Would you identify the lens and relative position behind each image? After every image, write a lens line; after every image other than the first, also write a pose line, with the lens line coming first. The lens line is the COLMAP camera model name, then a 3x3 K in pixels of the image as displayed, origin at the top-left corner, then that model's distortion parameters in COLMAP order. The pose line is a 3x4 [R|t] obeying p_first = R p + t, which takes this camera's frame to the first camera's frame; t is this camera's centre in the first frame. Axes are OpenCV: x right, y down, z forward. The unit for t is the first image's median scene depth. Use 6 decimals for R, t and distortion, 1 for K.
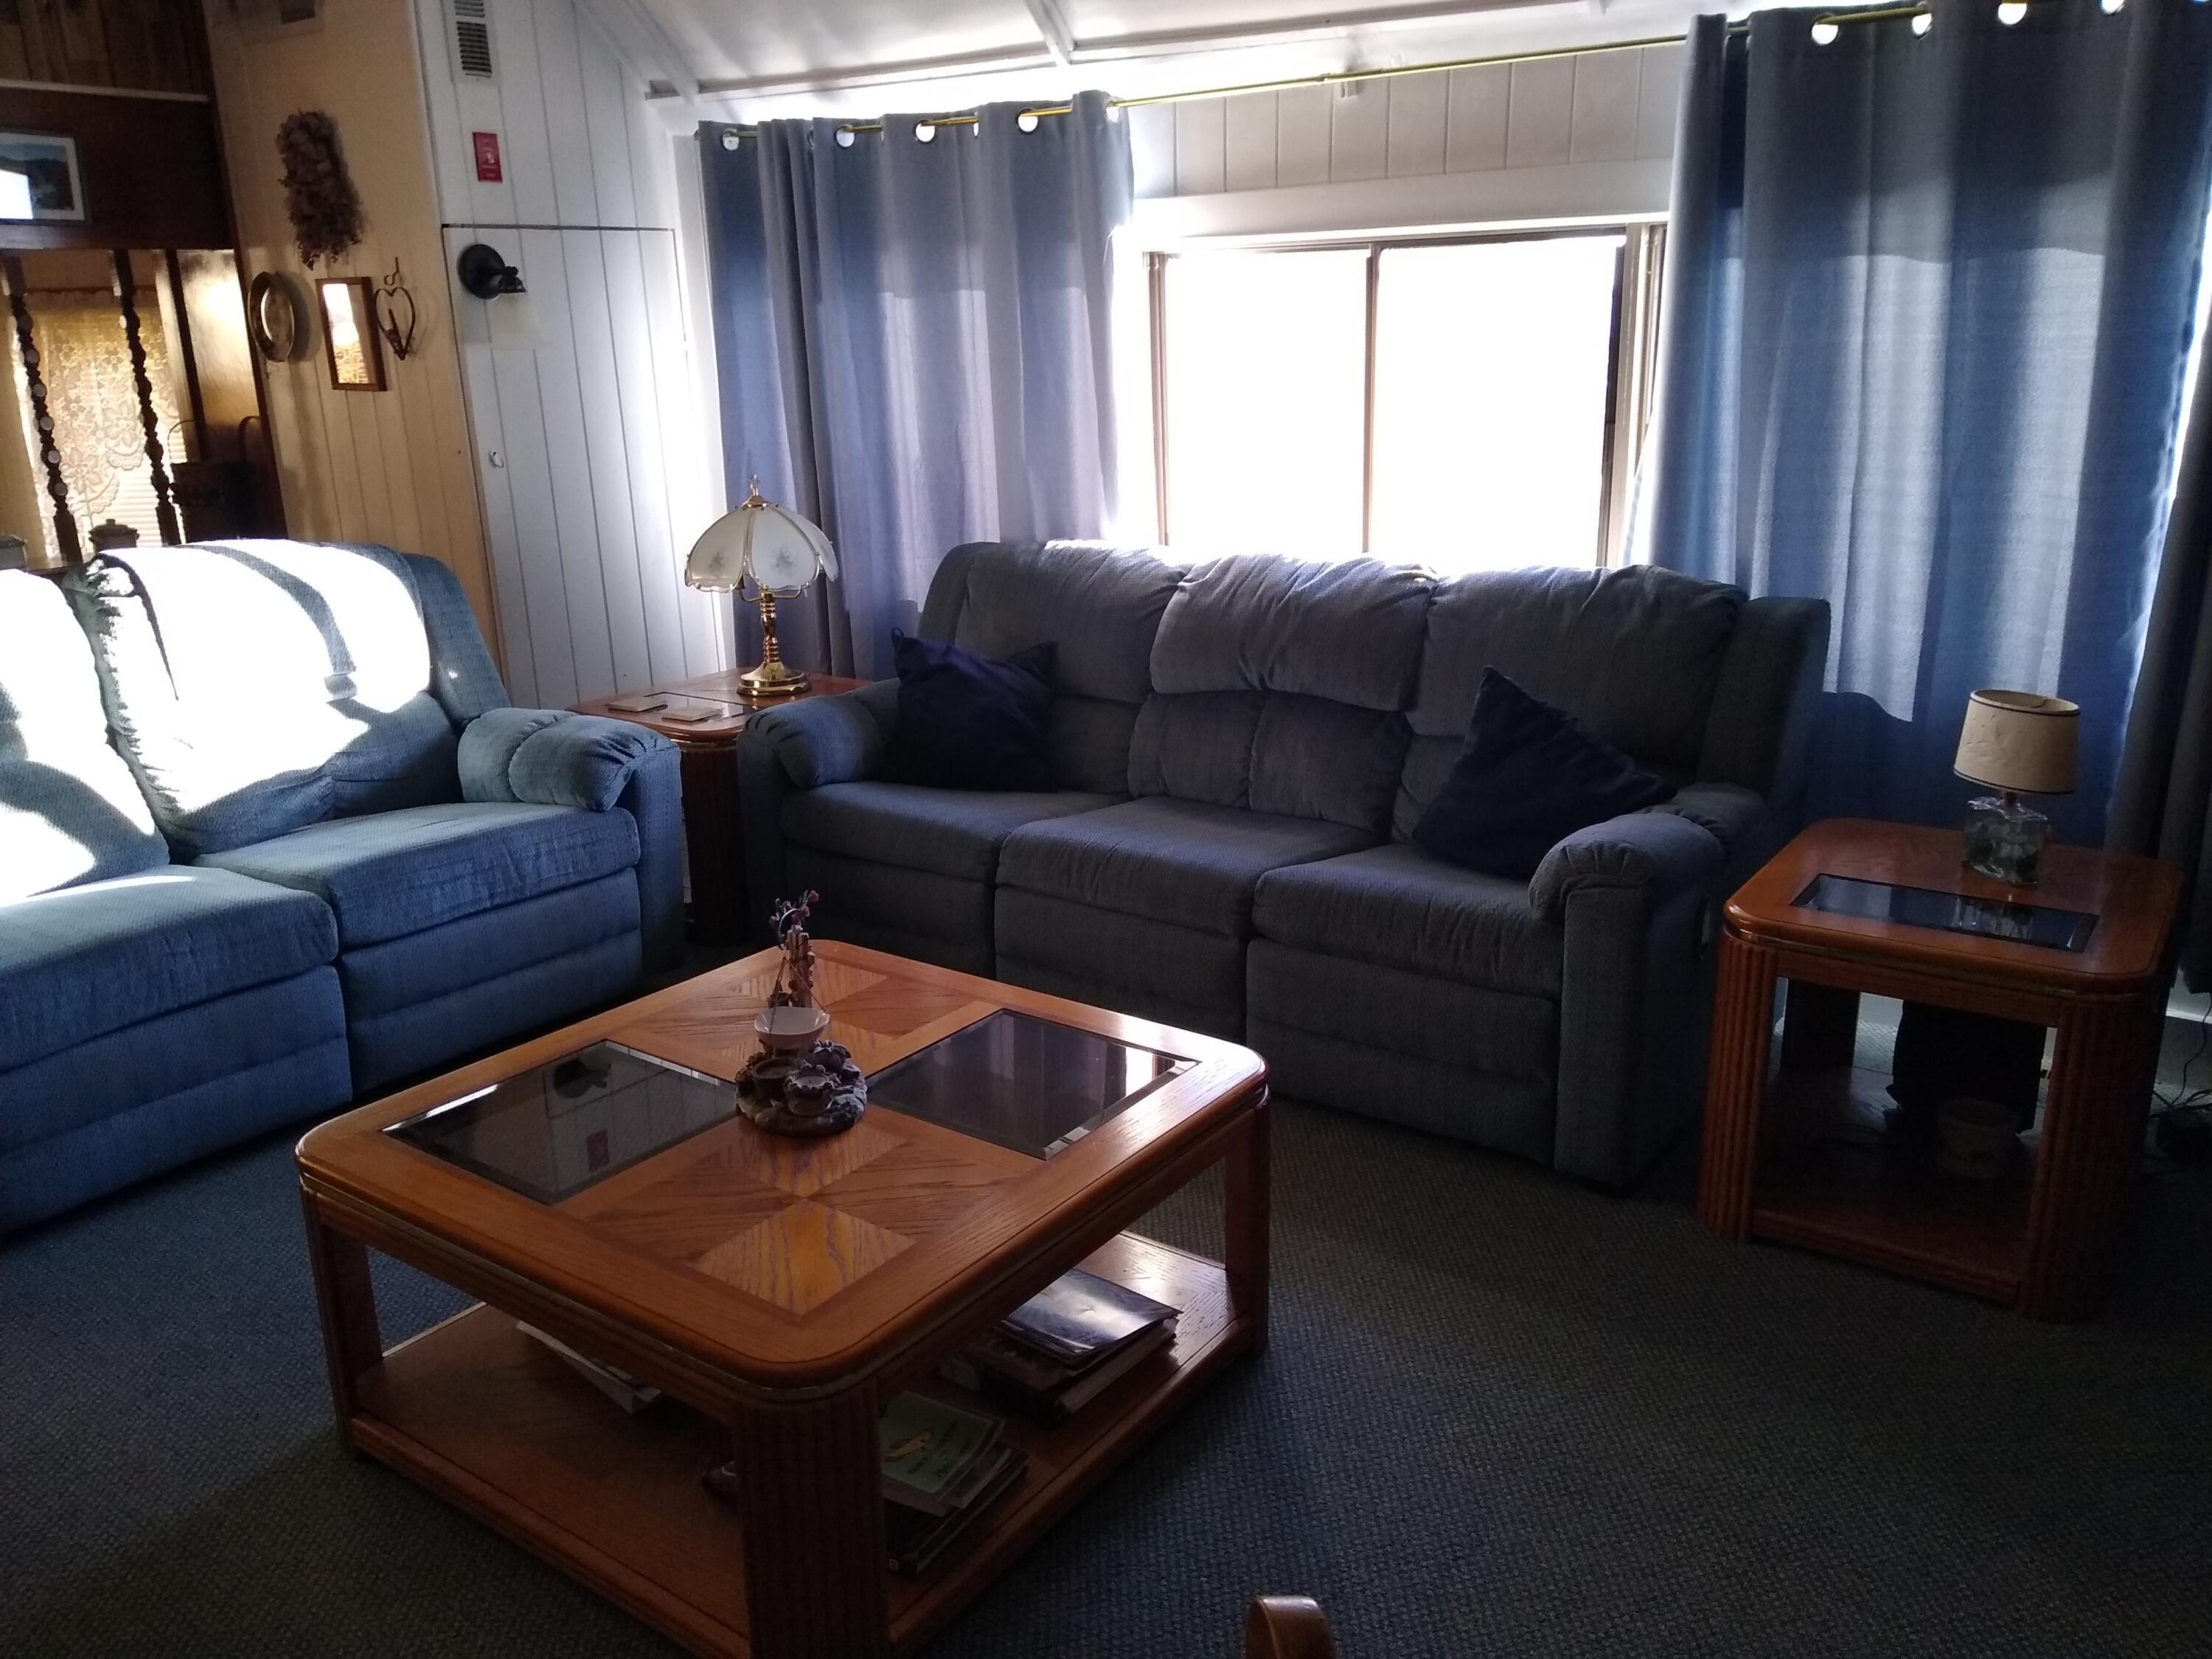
lens RADIAL K [[1703.5, 0, 1106.0], [0, 1703.5, 829.5], [0, 0, 1]] dist [0.097255, -0.149709]
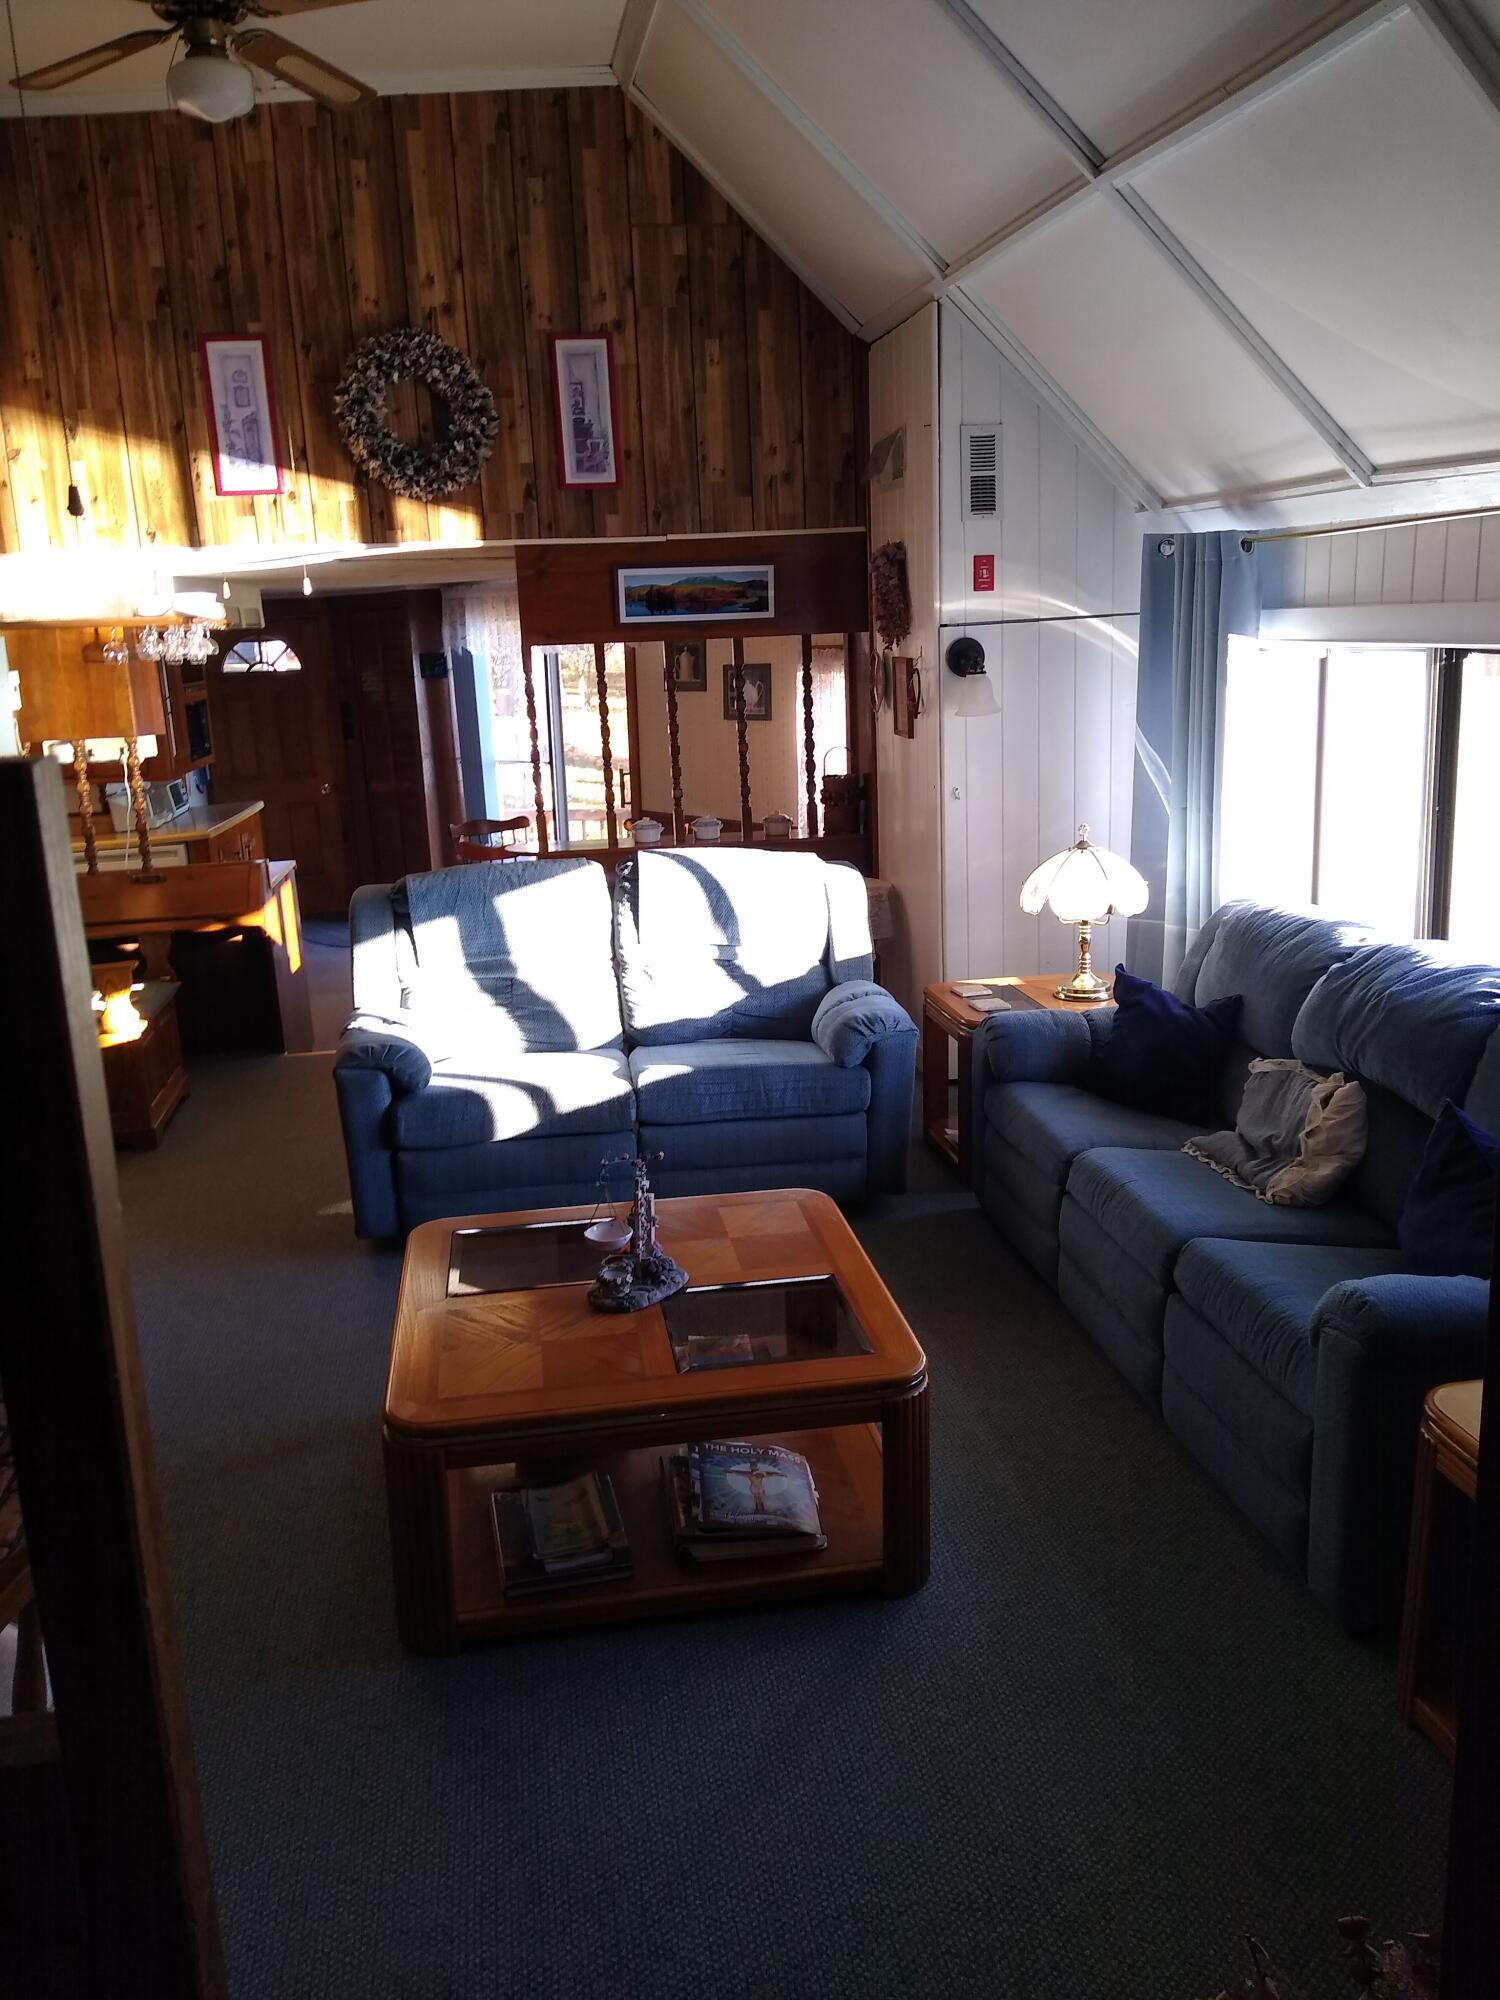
lens RADIAL K [[1540.3, 0, 741.1], [0, 1540.3, 989.0], [0, 0, 1]] dist [0.097255, -0.149709]
pose [[0.706276, 0.158989, -0.689853, 0.487591], [-0.181965, 0.982486, 0.040134, -0.106158], [0.684152, 0.097183, 0.722836, 0.038763]]
